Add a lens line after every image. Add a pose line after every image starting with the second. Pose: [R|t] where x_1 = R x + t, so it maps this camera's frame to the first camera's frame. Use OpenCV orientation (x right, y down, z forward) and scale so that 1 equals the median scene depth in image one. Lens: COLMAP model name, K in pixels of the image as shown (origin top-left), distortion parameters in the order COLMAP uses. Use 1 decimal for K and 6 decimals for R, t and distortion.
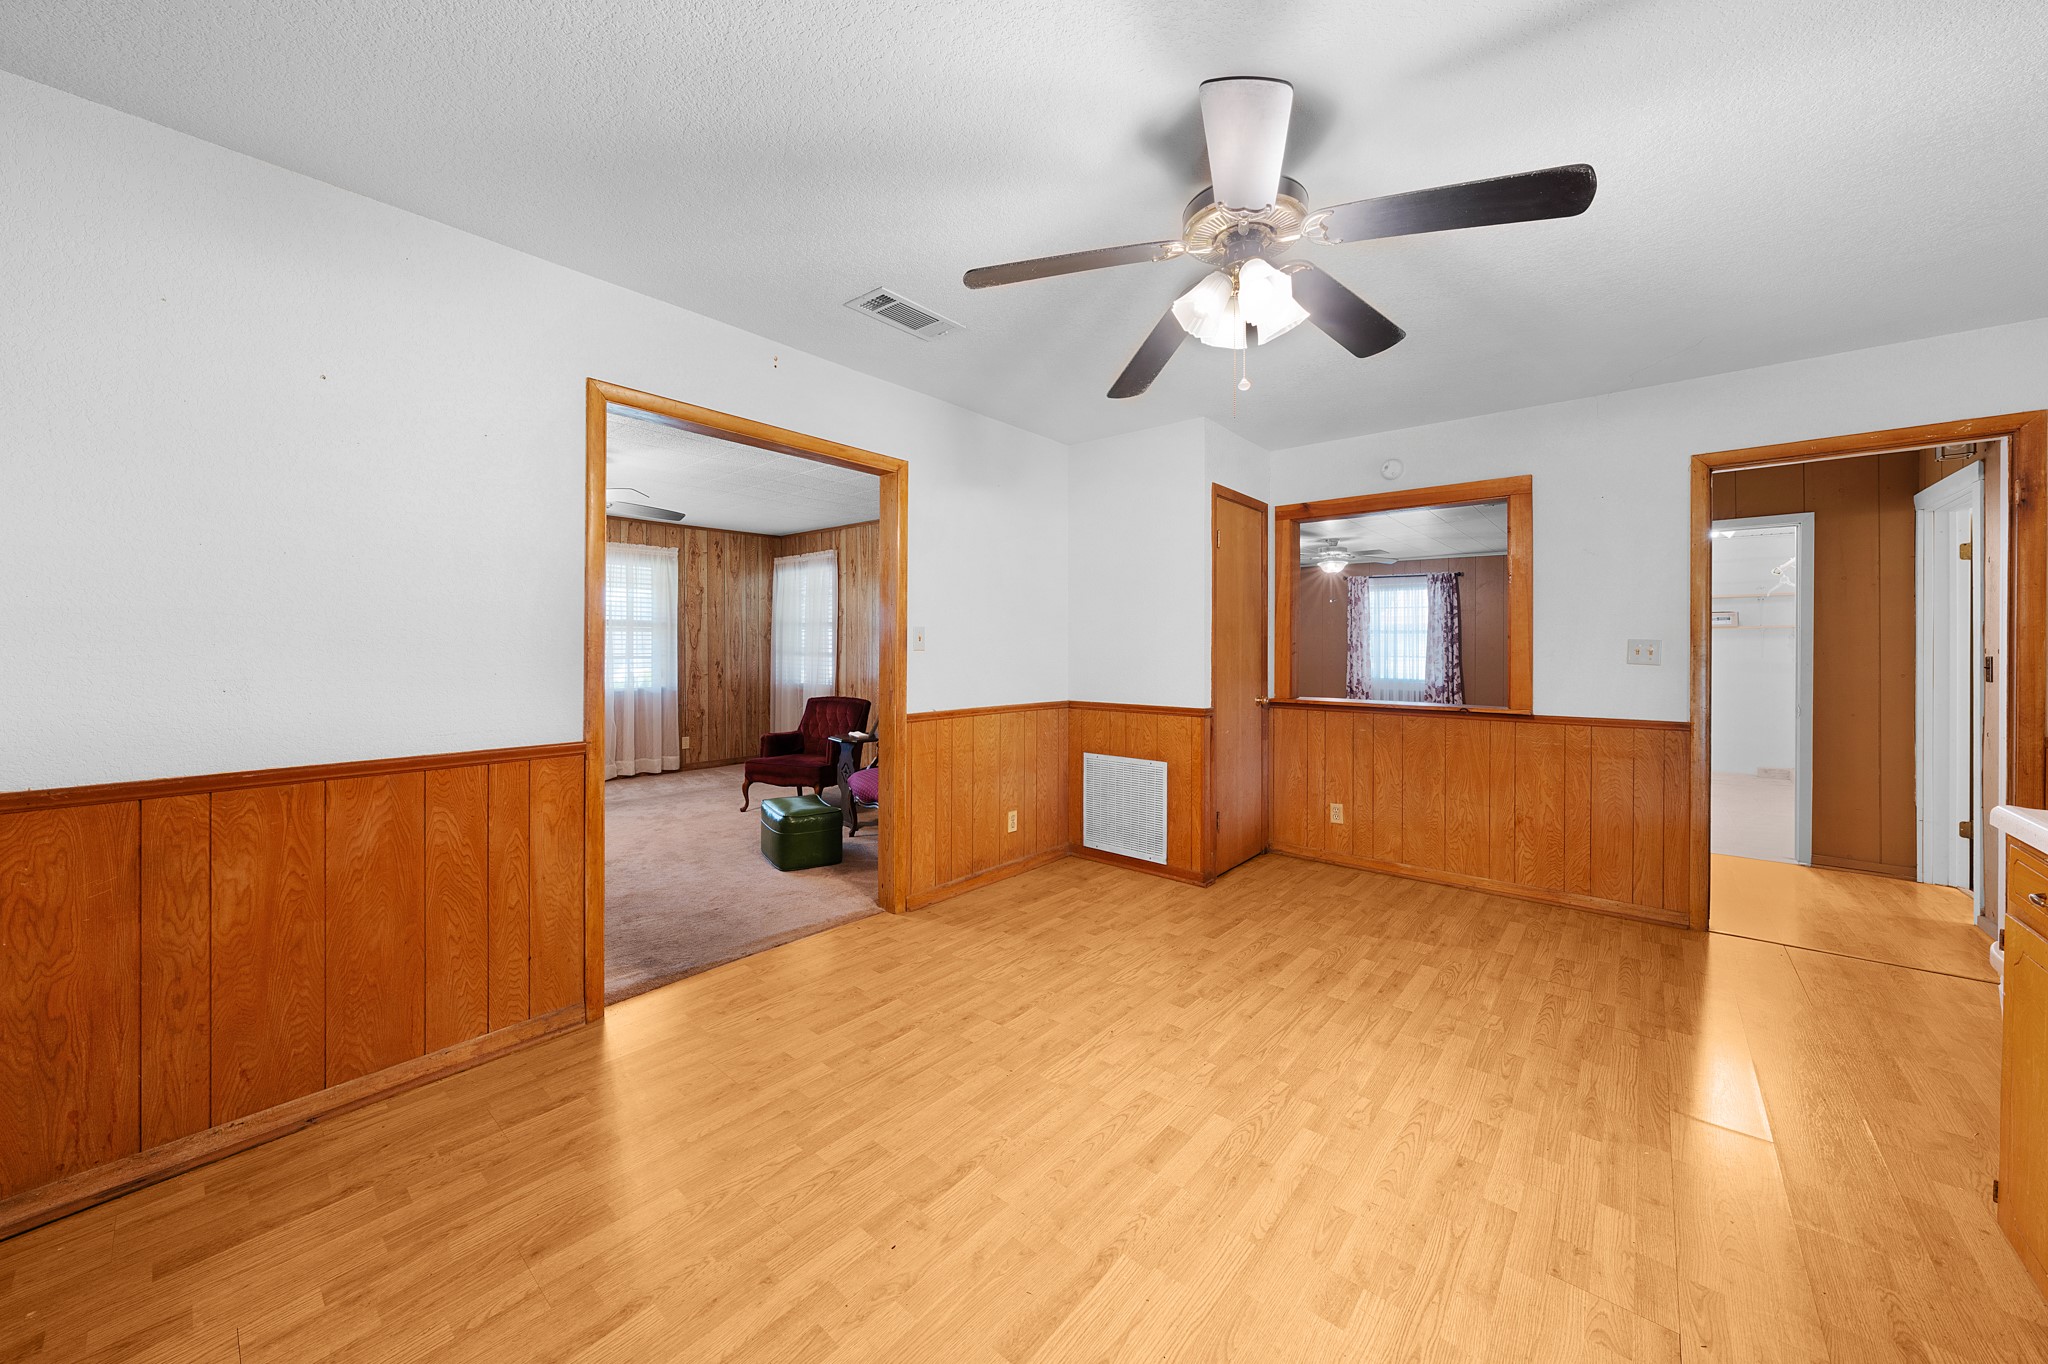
lens RADIAL K [[745.0, 0, 1040.2], [0, 745.0, 649.0], [0, 0, 1]] dist [-0.000698, -0.000003]
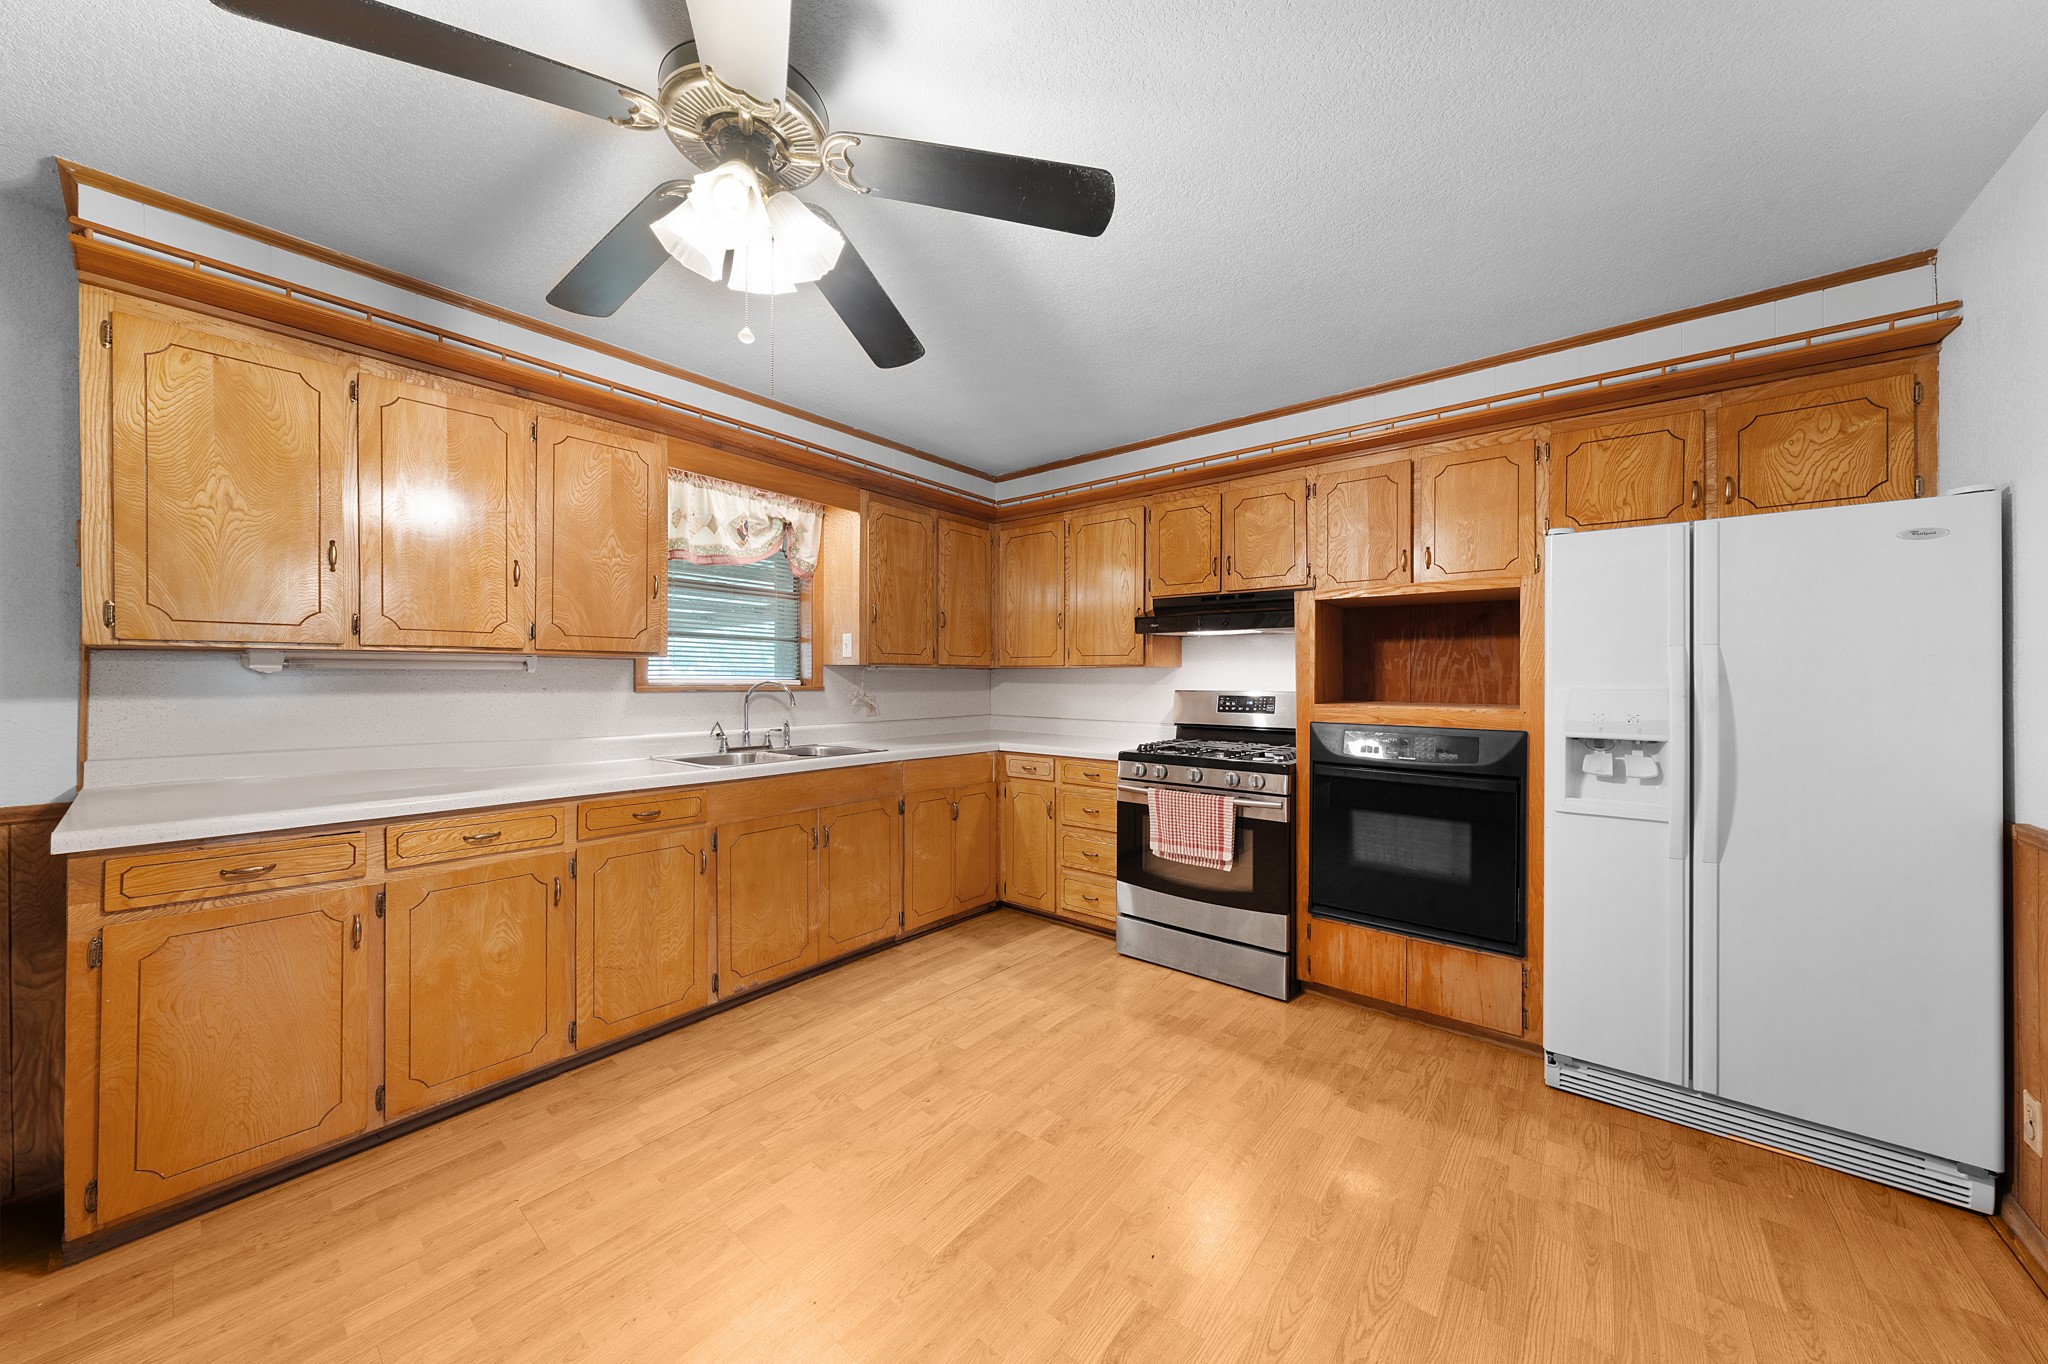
lens RADIAL K [[690.2, 0, 1015.8], [0, 690.2, 677.0], [0, 0, 1]] dist [0.000211, -0.000481]
pose [[-0.999821, -0.005249, 0.018170, -0.008306], [-0.005139, 0.999968, 0.006097, -0.005917], [-0.018201, 0.006003, -0.999816, 0.886576]]
